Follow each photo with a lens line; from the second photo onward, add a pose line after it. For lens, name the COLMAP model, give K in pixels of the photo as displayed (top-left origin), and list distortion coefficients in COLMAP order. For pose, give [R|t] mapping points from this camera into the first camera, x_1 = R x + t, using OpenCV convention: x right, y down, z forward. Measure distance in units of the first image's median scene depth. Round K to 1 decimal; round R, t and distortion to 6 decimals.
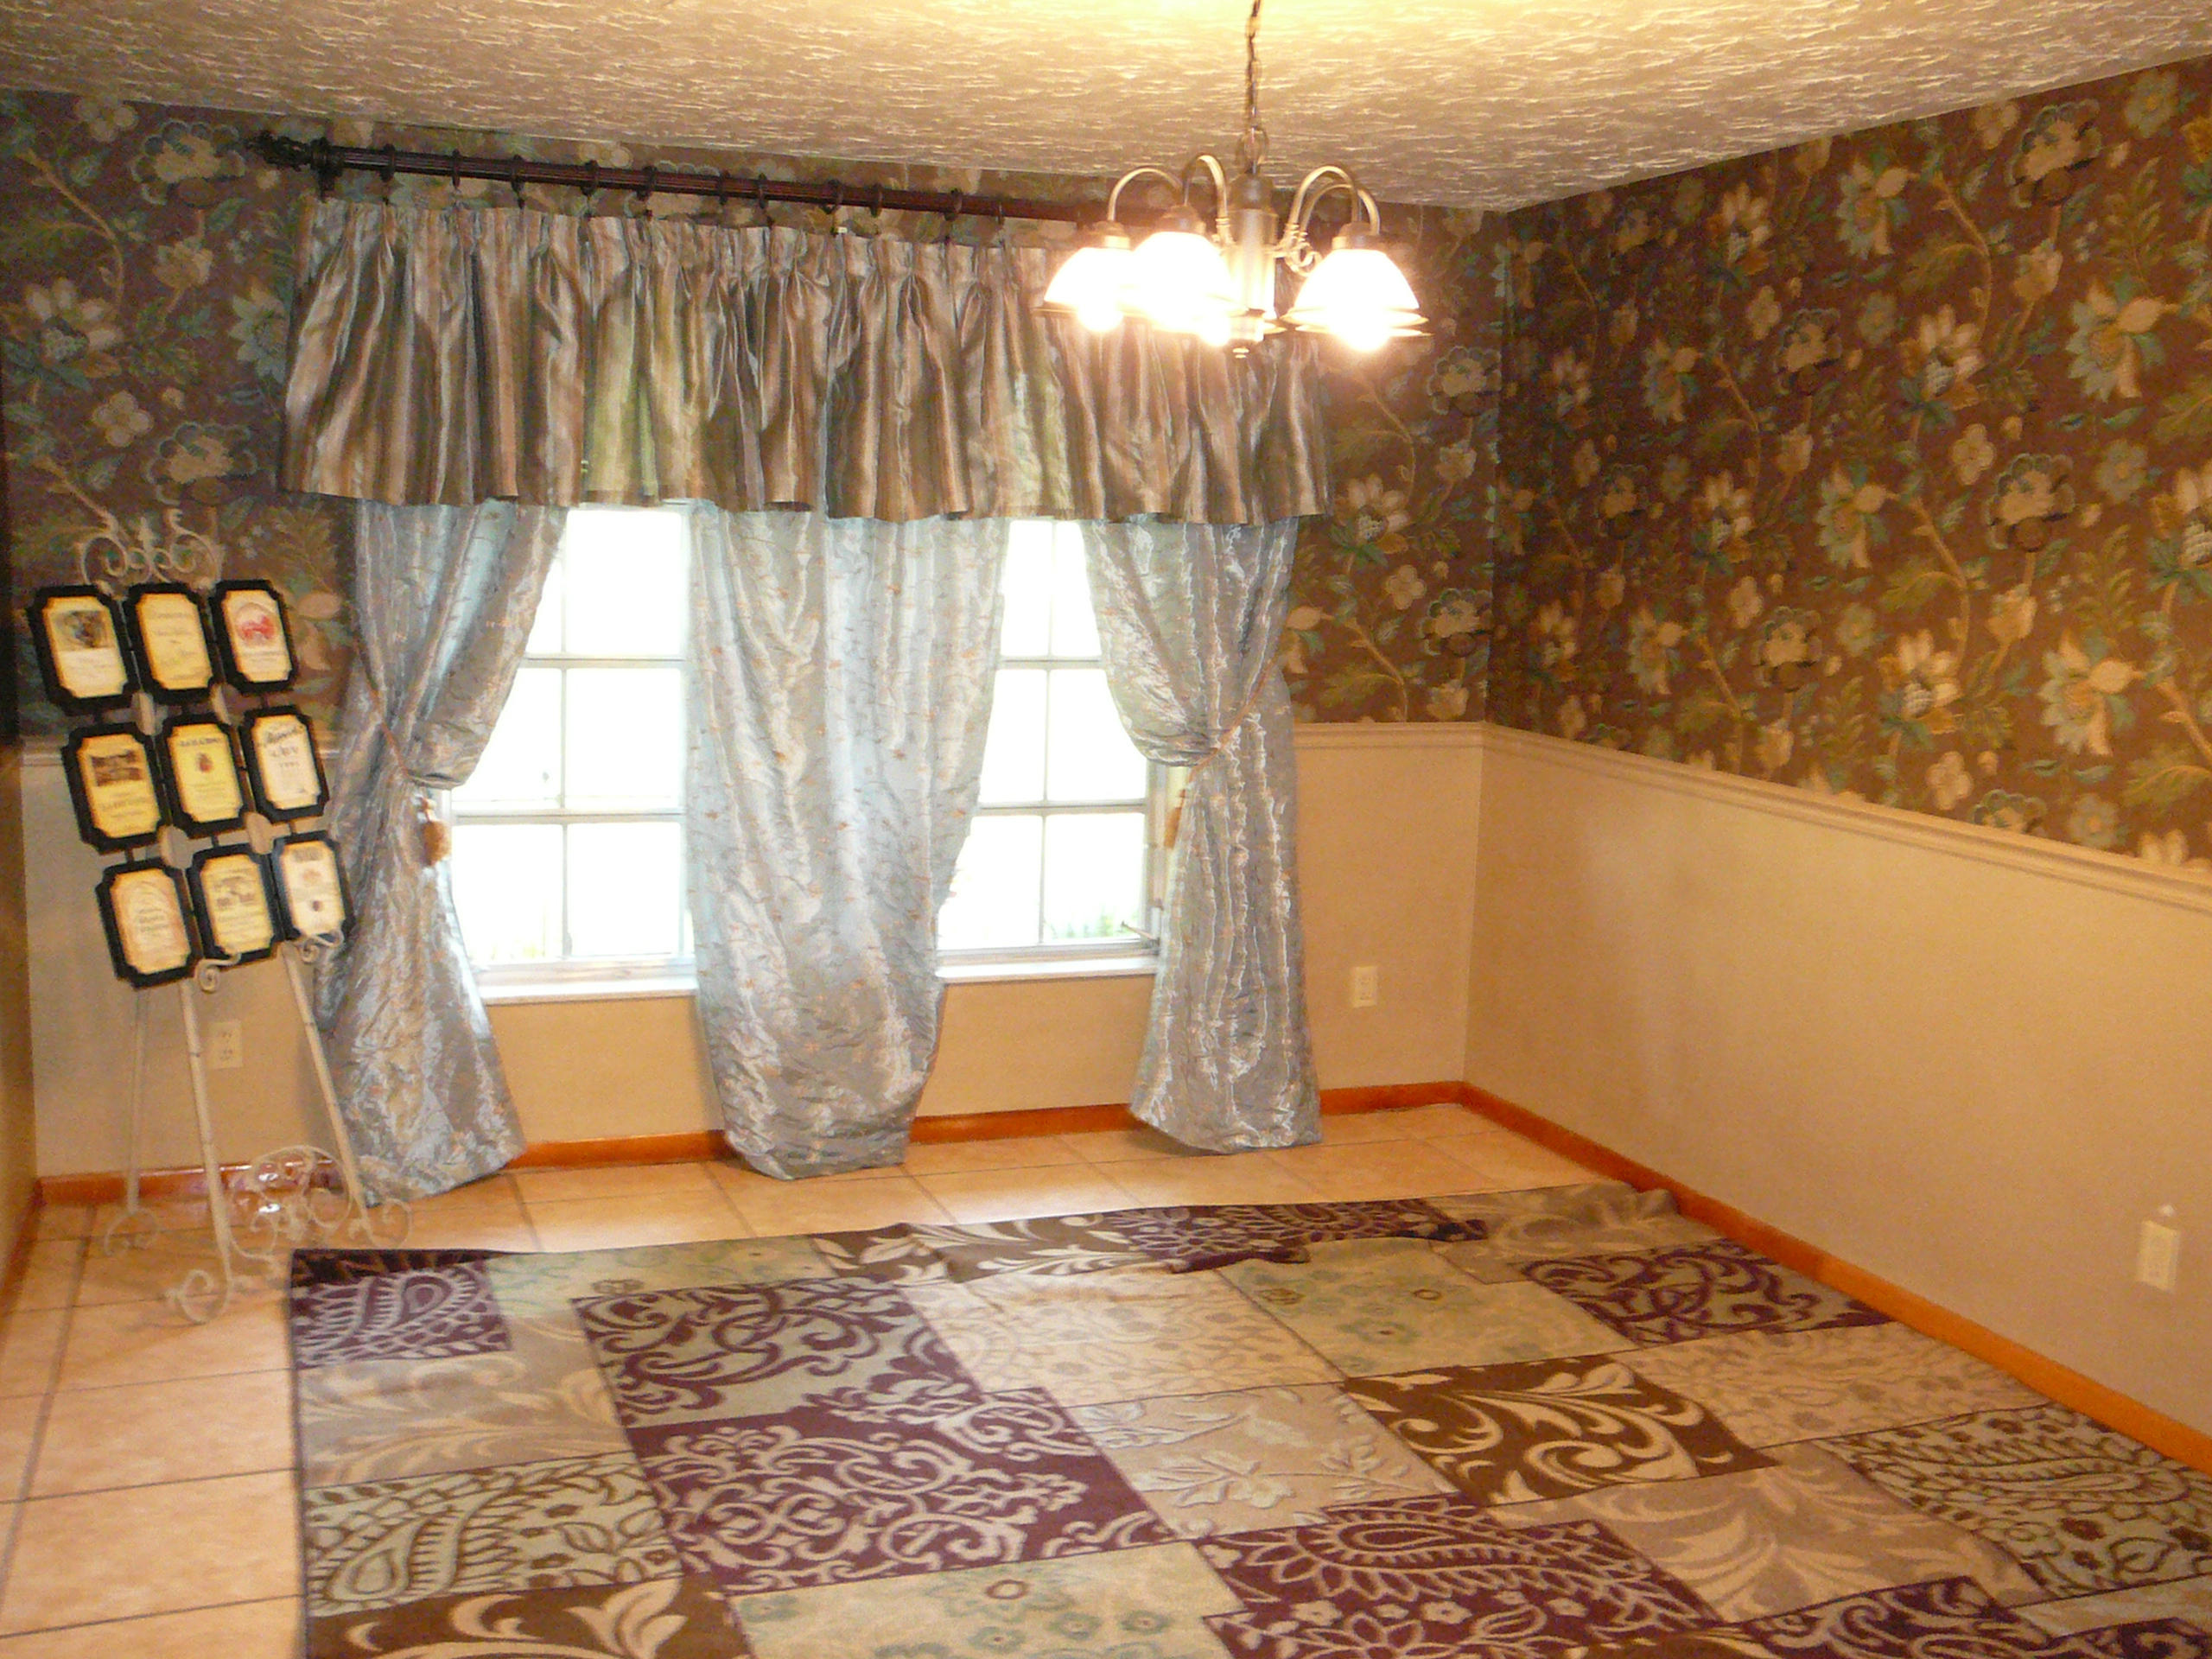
lens RADIAL K [[2279.5, 0, 1122.6], [0, 2279.5, 833.7], [0, 0, 1]] dist [-0.051806, 0.000000]
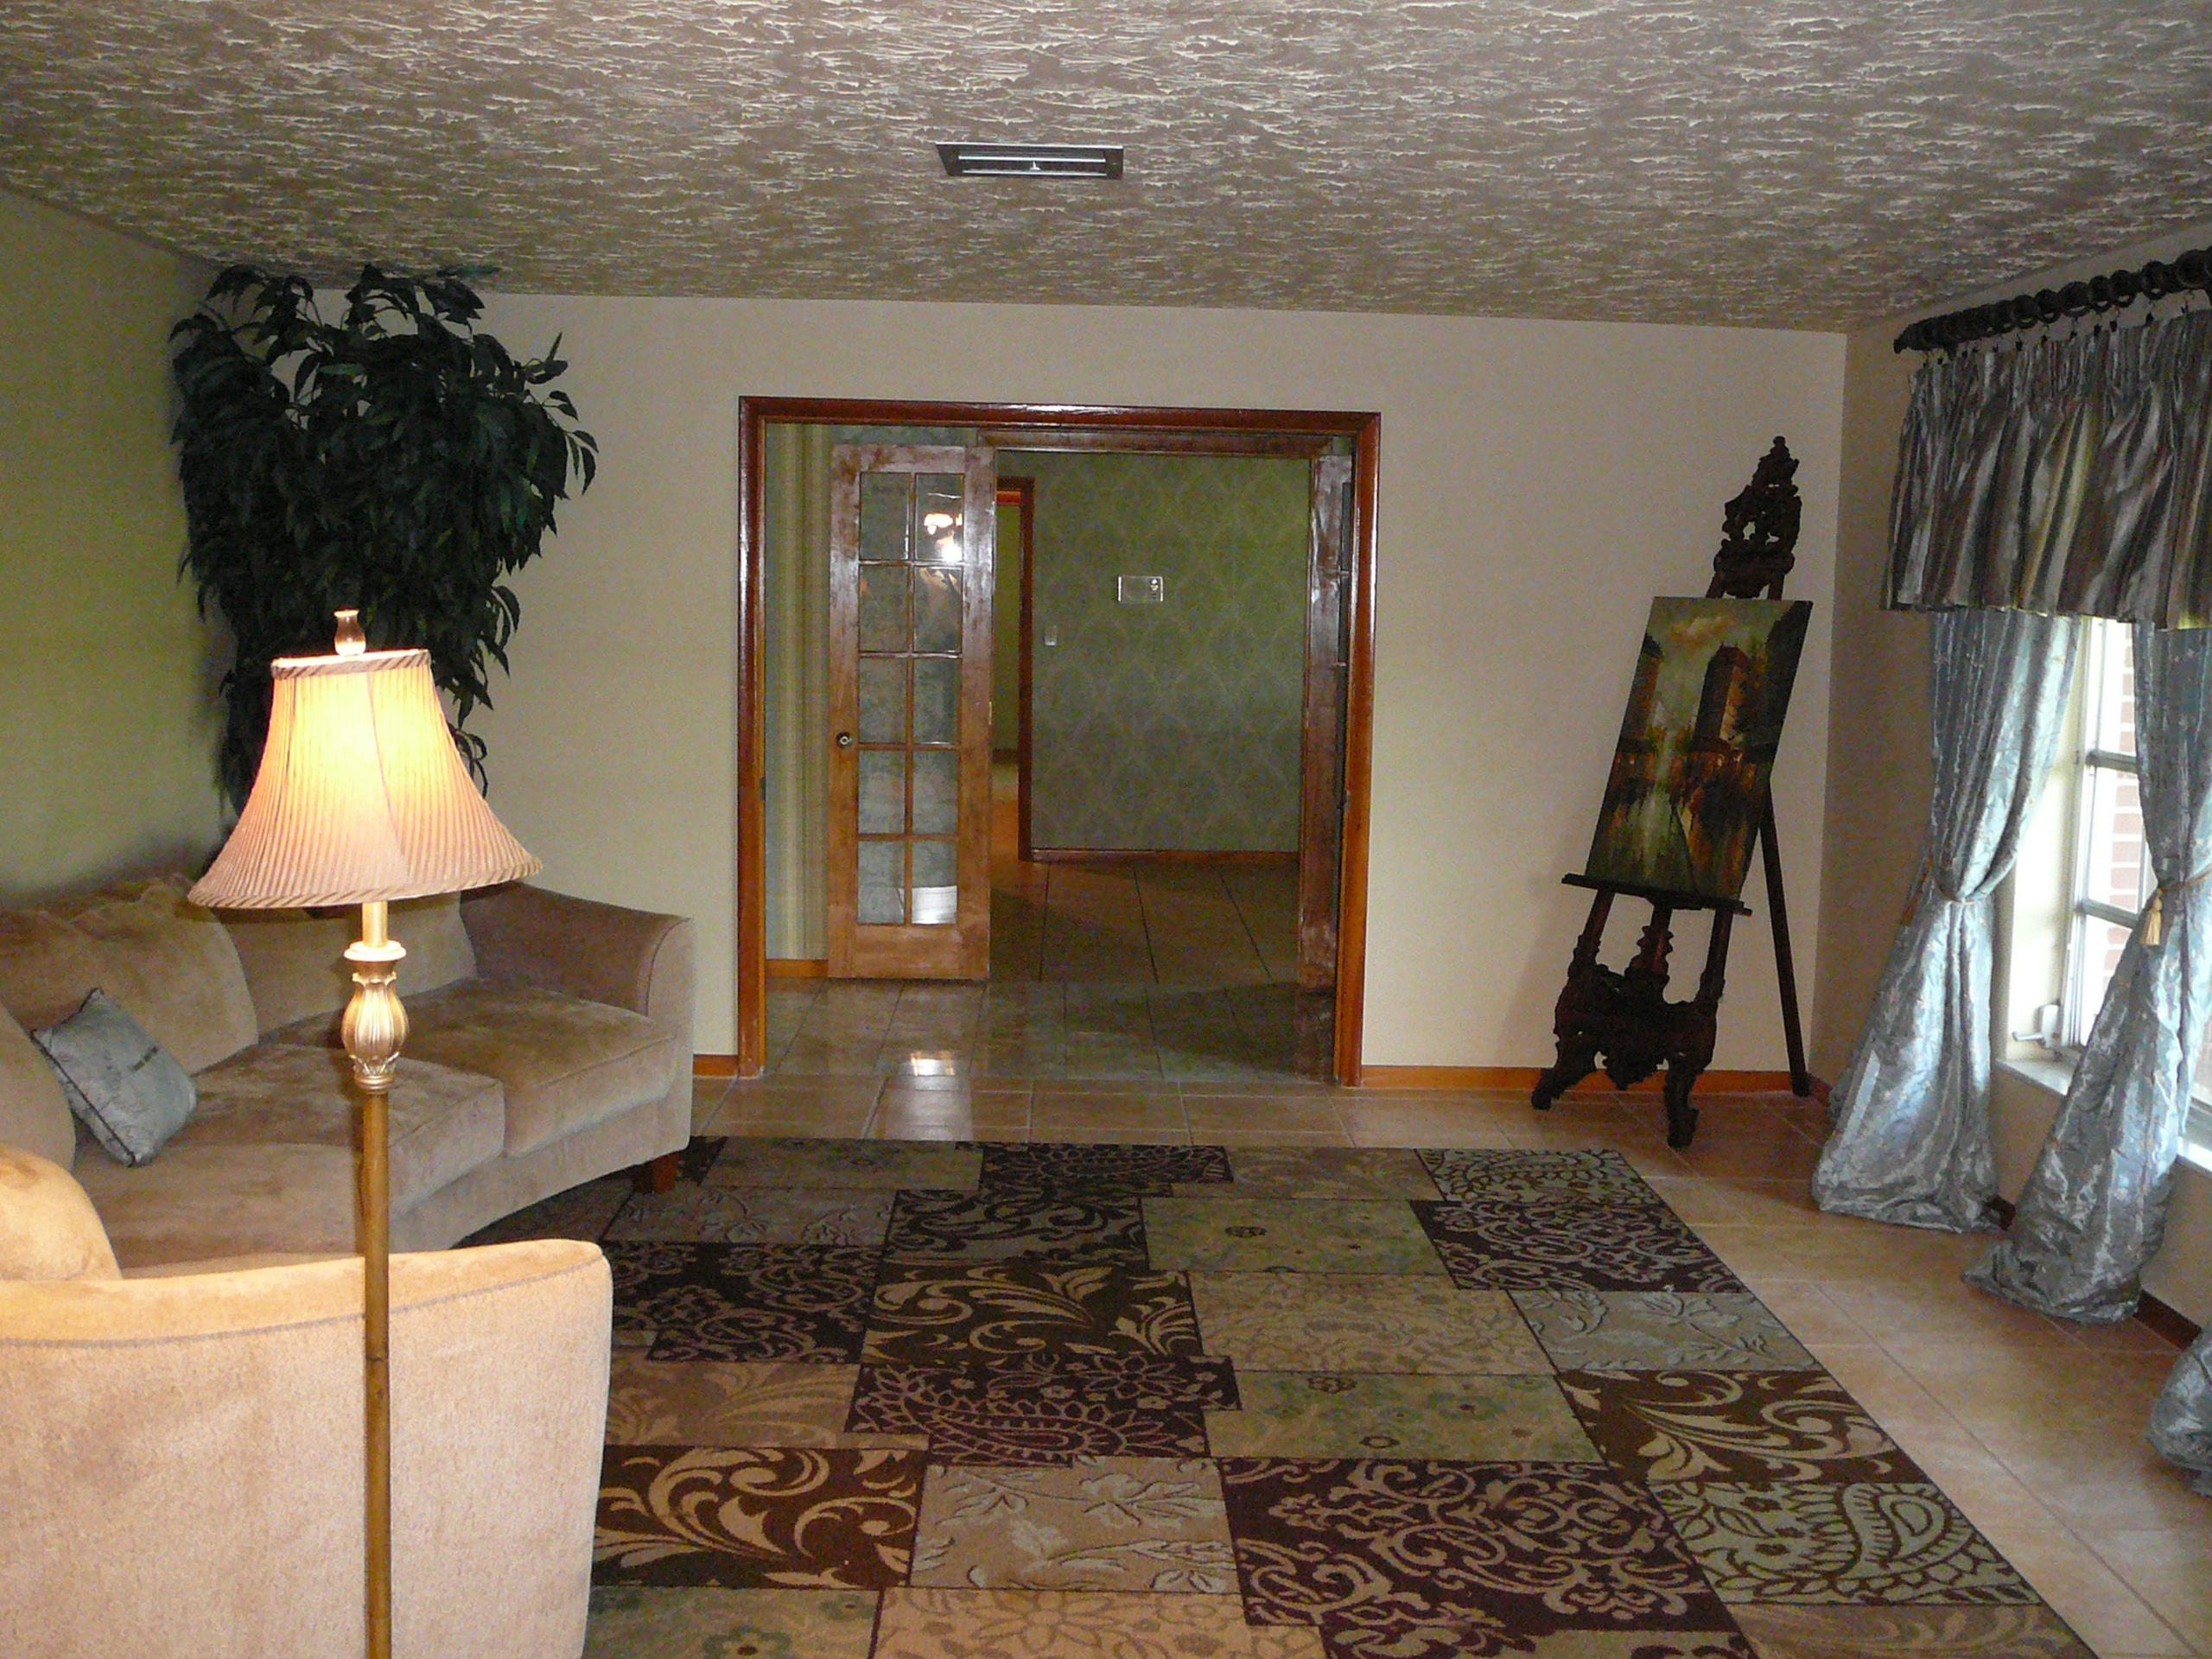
lens RADIAL K [[2279.5, 0, 1104.9], [0, 2279.5, 835.0], [0, 0, 1]] dist [-0.051806, 0.000000]
pose [[-0.941099, -0.089247, 0.326140, -0.188212], [-0.003498, 0.967056, 0.254539, -0.202247], [-0.338113, 0.238405, -0.910408, 1.387649]]
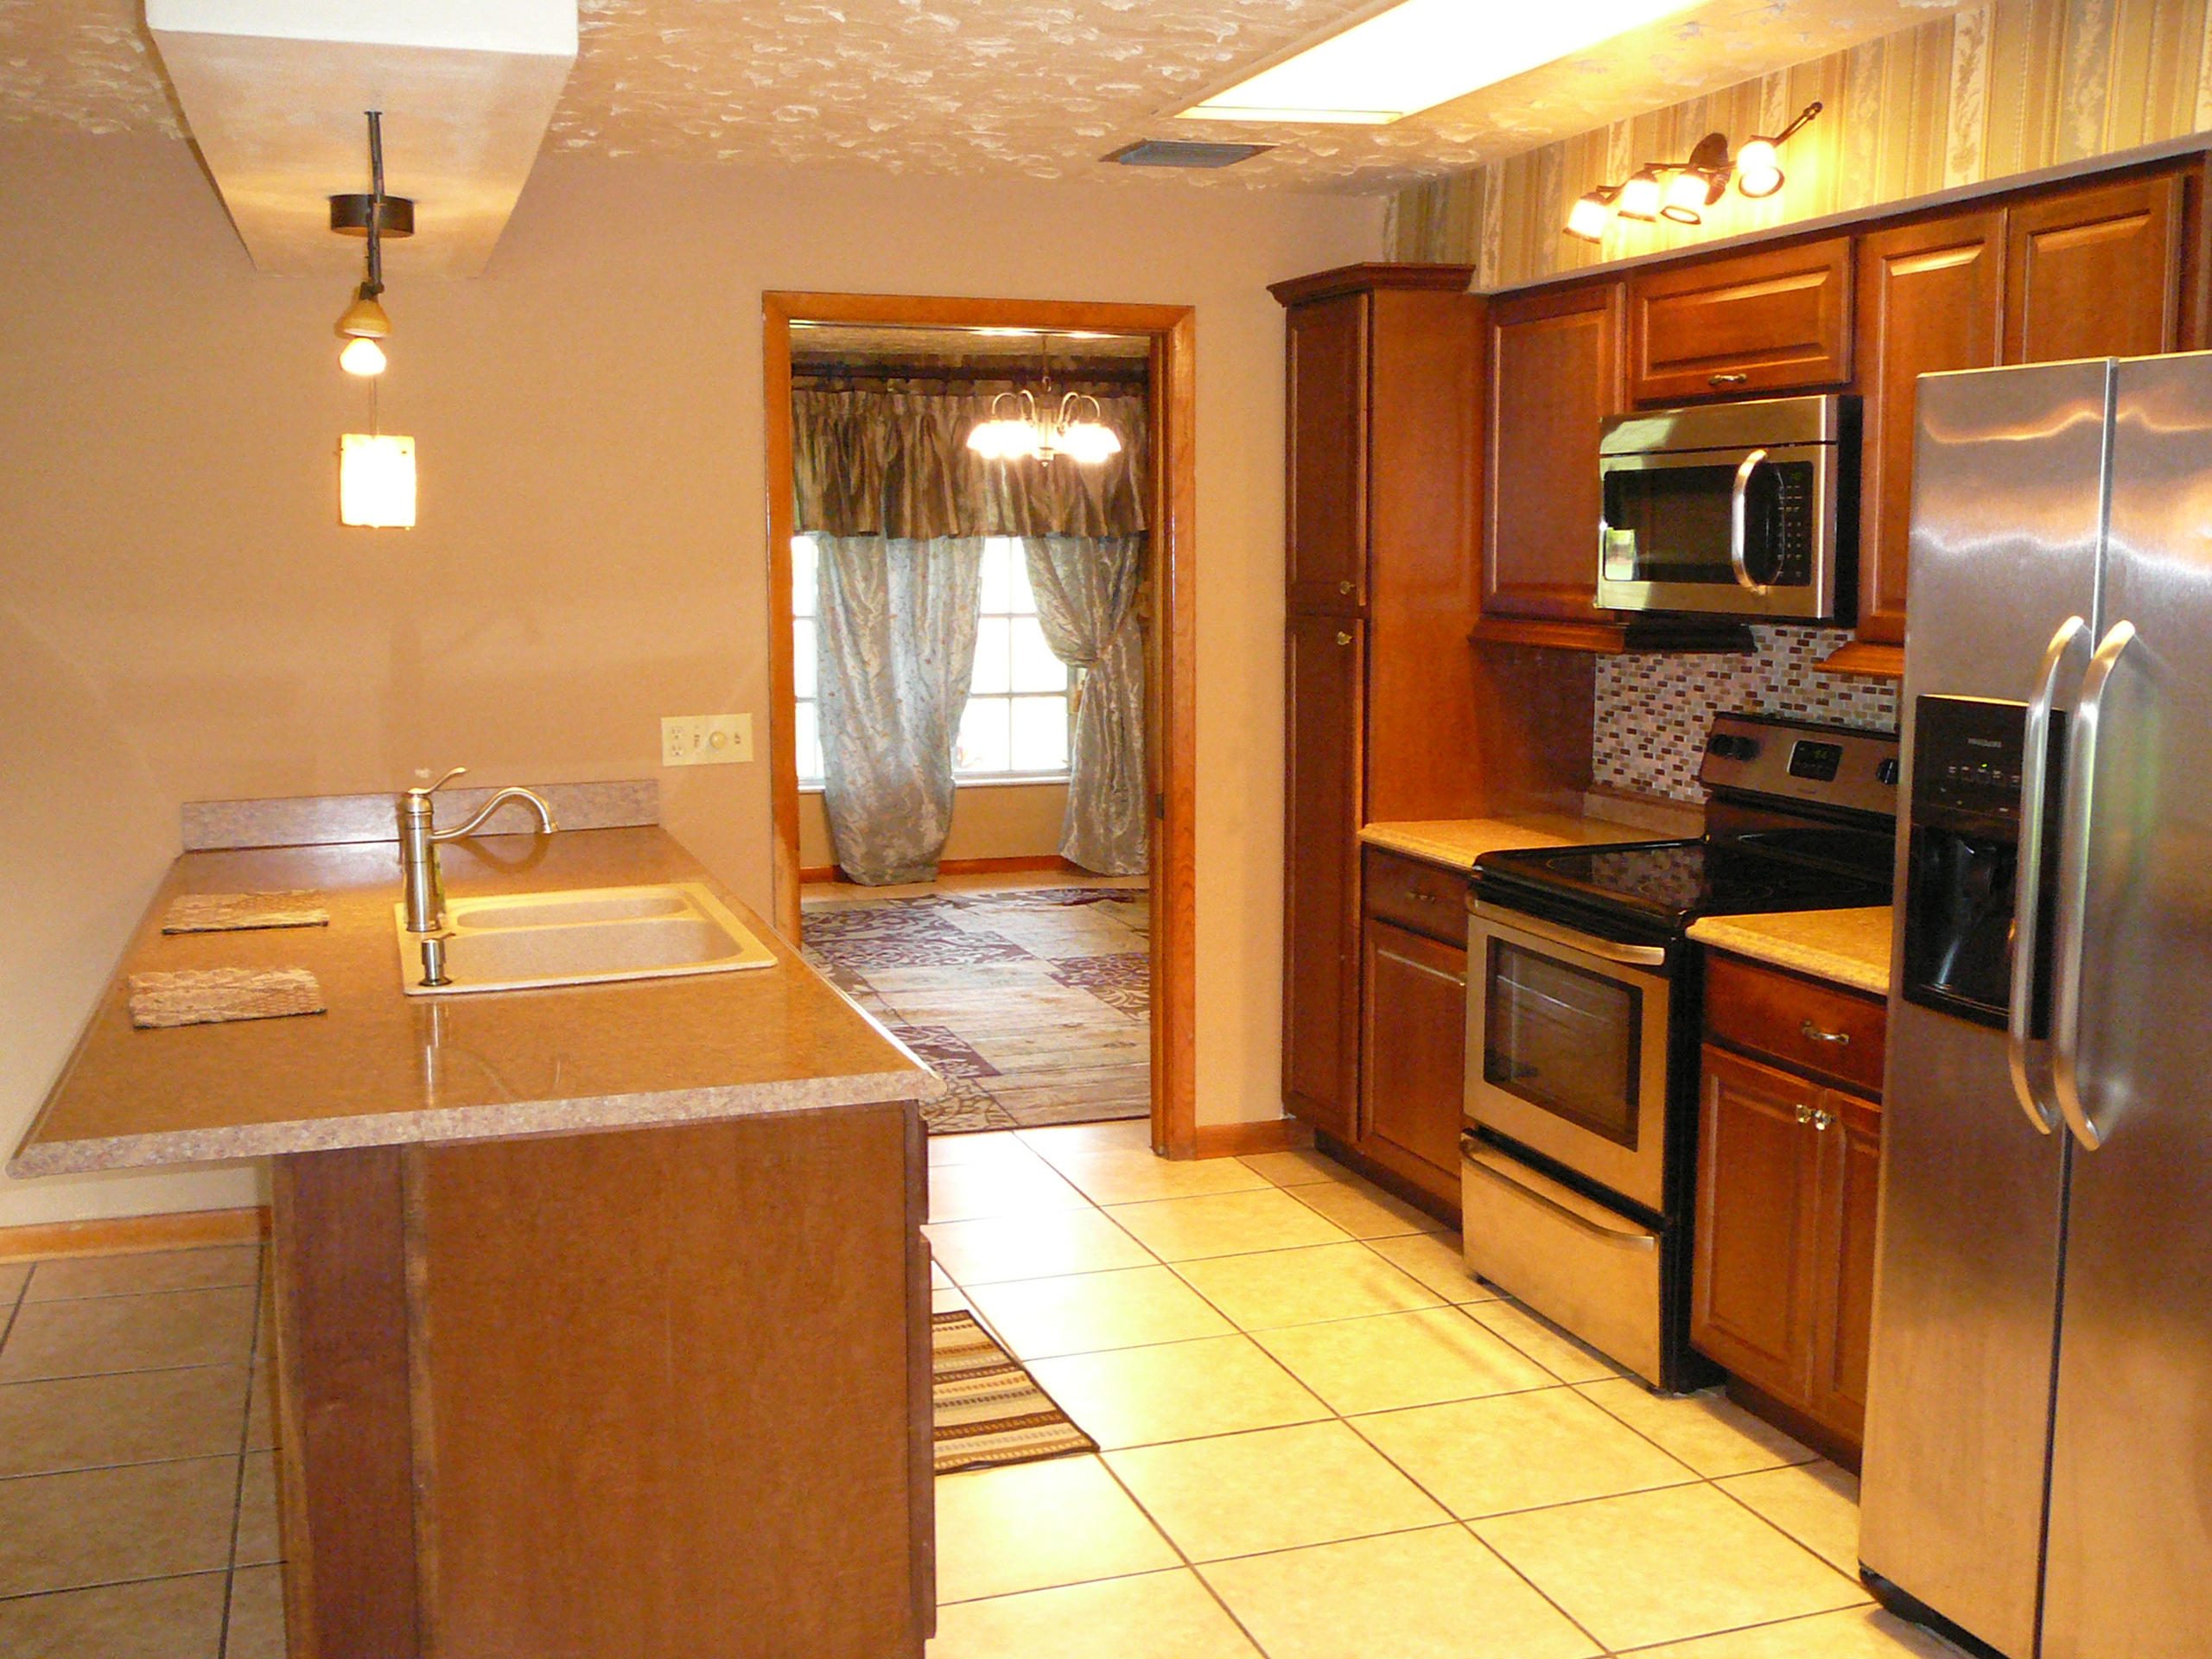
lens RADIAL K [[2279.5, 0, 1102.5], [0, 2279.5, 838.7], [0, 0, 1]] dist [-0.051806, 0.000000]
pose [[0.998722, -0.025797, -0.043451, 0.135420], [0.025288, 0.999606, -0.012205, 0.148857], [0.043749, 0.011090, 0.998981, -0.953637]]
